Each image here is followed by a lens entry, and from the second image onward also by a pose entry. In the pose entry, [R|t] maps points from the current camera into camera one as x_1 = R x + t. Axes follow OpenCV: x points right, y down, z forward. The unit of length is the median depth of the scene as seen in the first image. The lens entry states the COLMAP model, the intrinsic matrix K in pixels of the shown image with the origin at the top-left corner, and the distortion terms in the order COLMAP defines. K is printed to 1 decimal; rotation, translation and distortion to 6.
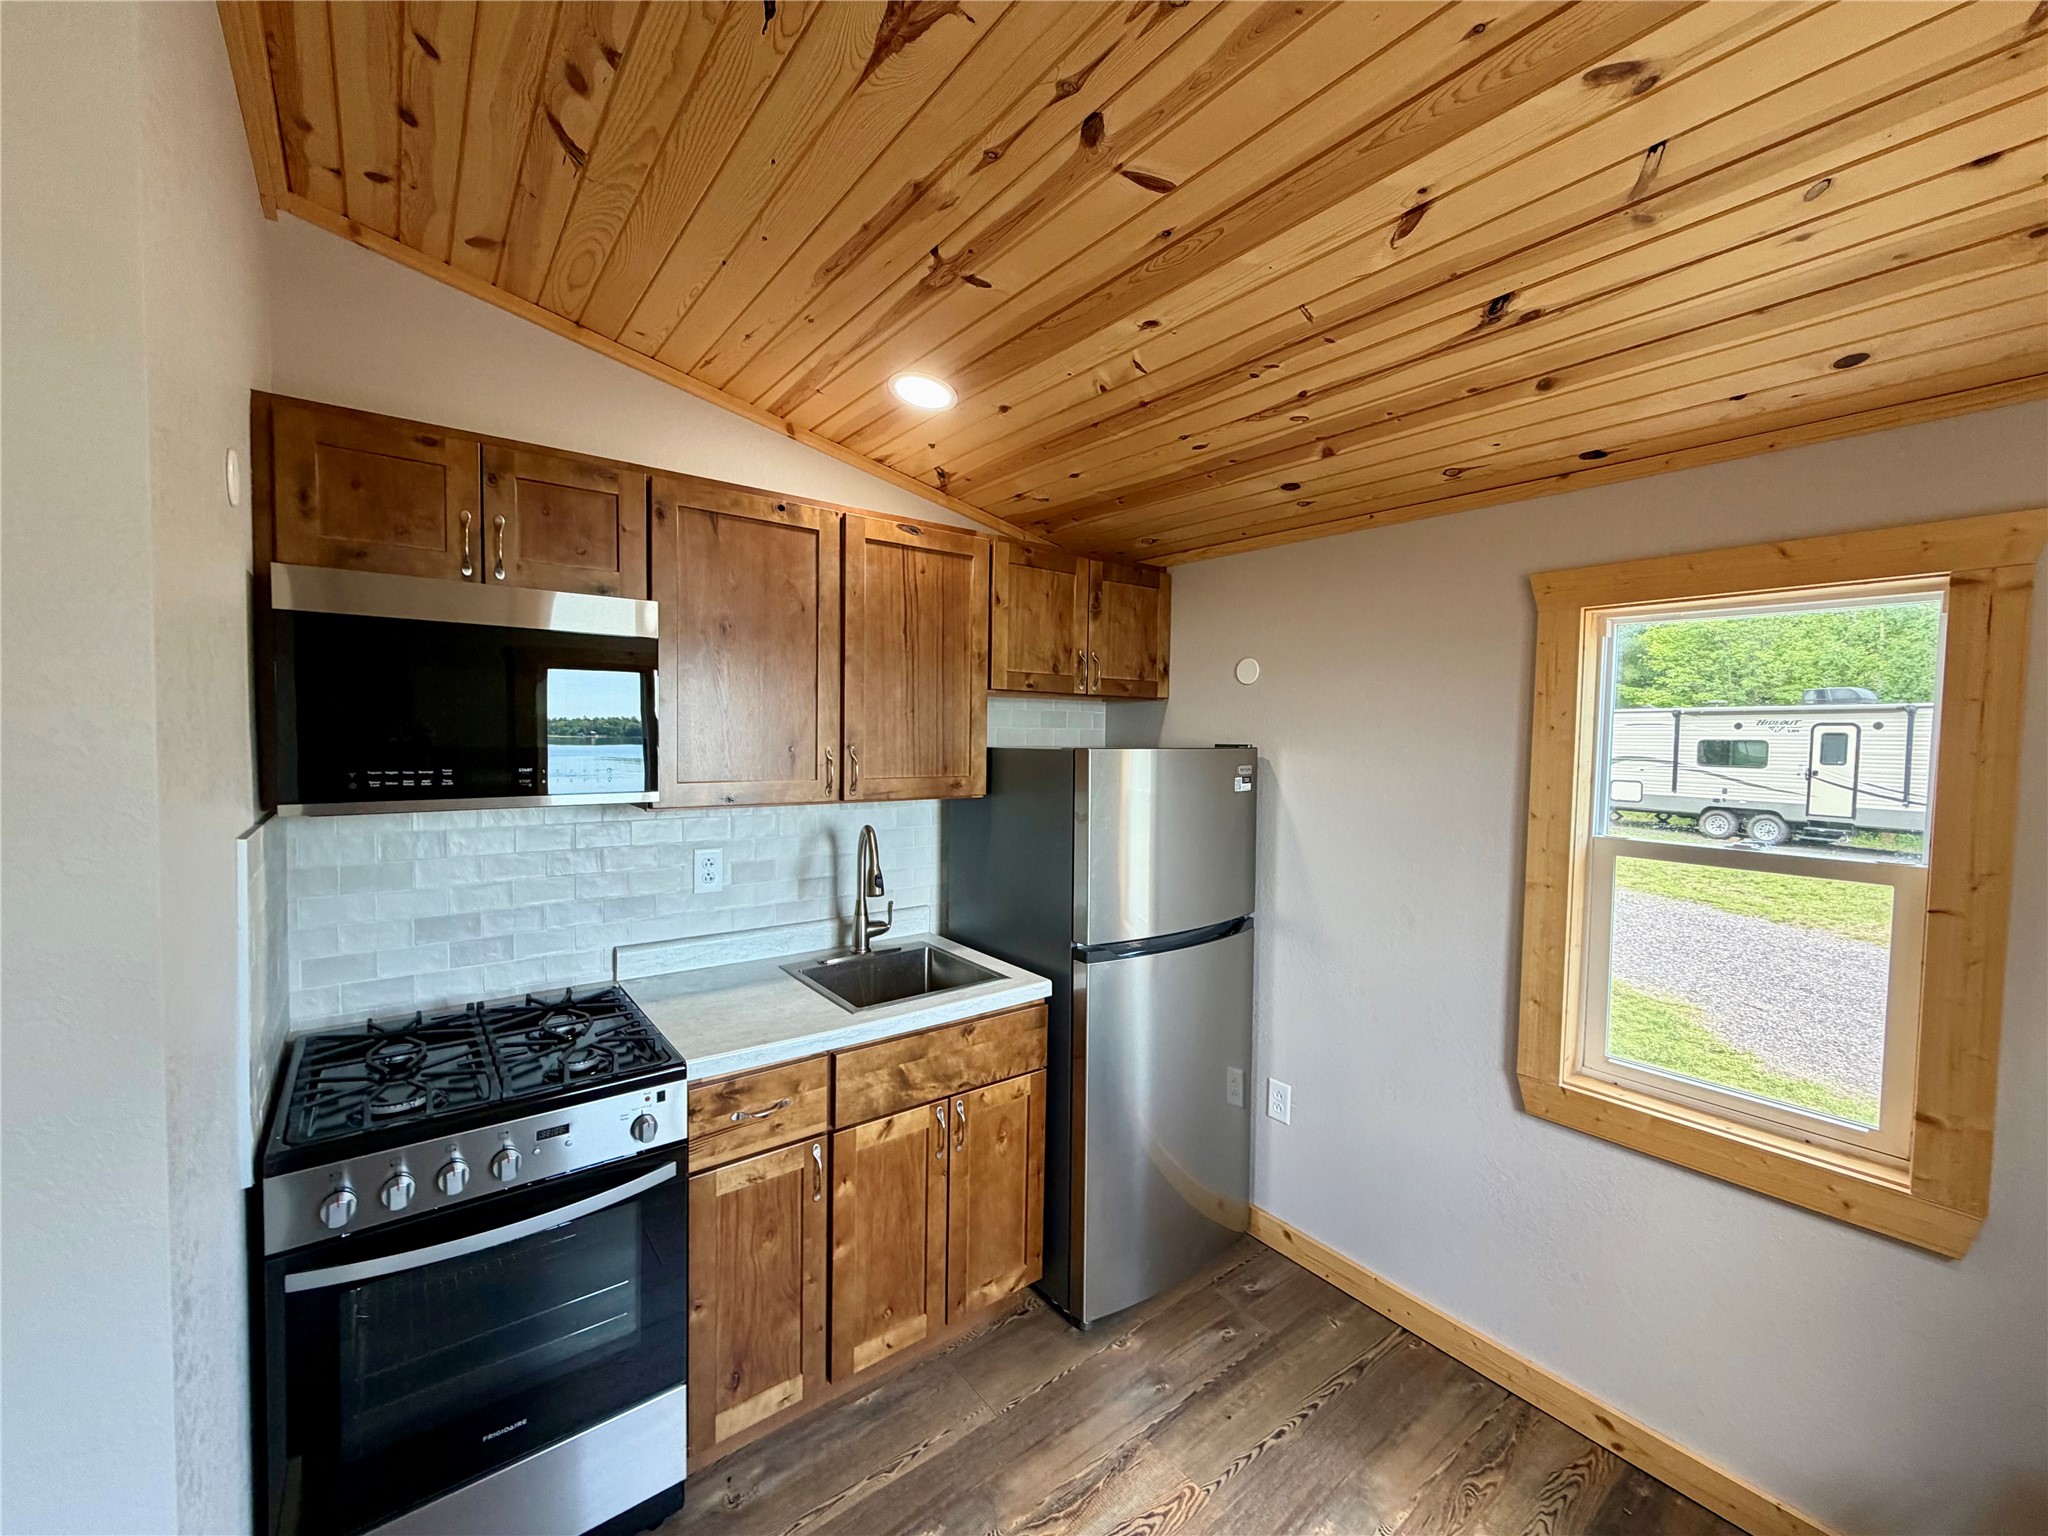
lens RADIAL K [[813.7, 0, 1018.6], [0, 813.7, 768.0], [0, 0, 1]] dist [0.001967, -0.000298]
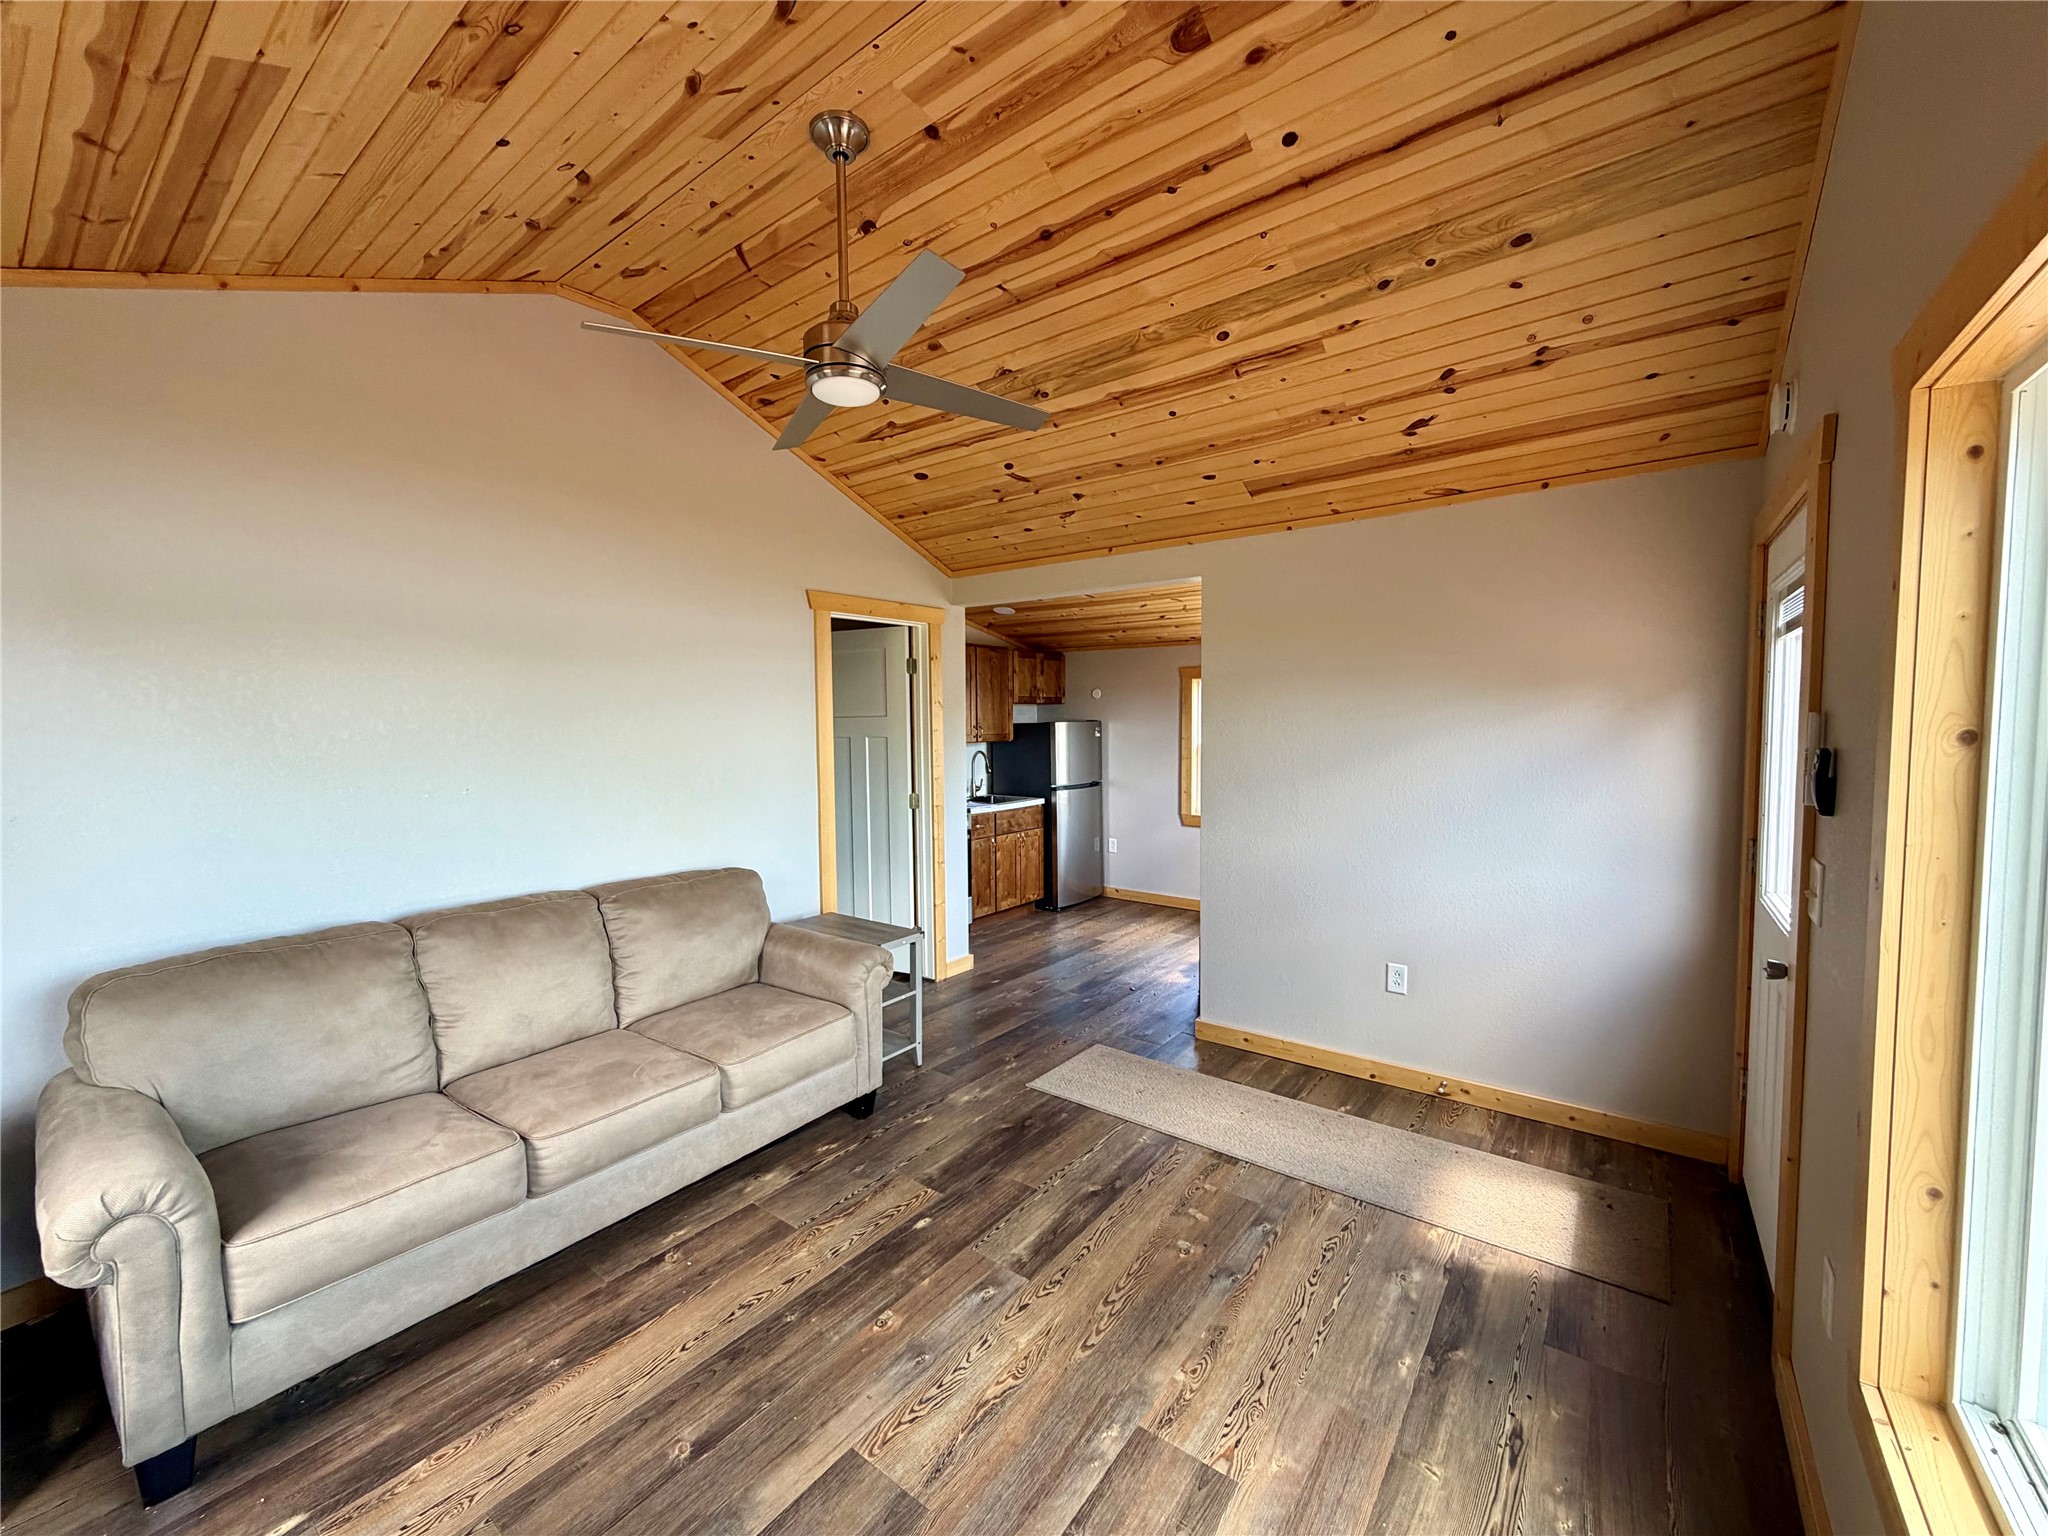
lens RADIAL K [[813.7, 0, 1018.6], [0, 813.7, 768.0], [0, 0, 1]] dist [0.001967, -0.000298]
pose [[0.962888, -0.038732, 0.267109, -0.901834], [0.034627, 0.999199, 0.020065, 0.086663], [-0.267672, -0.010072, 0.963457, -1.999034]]
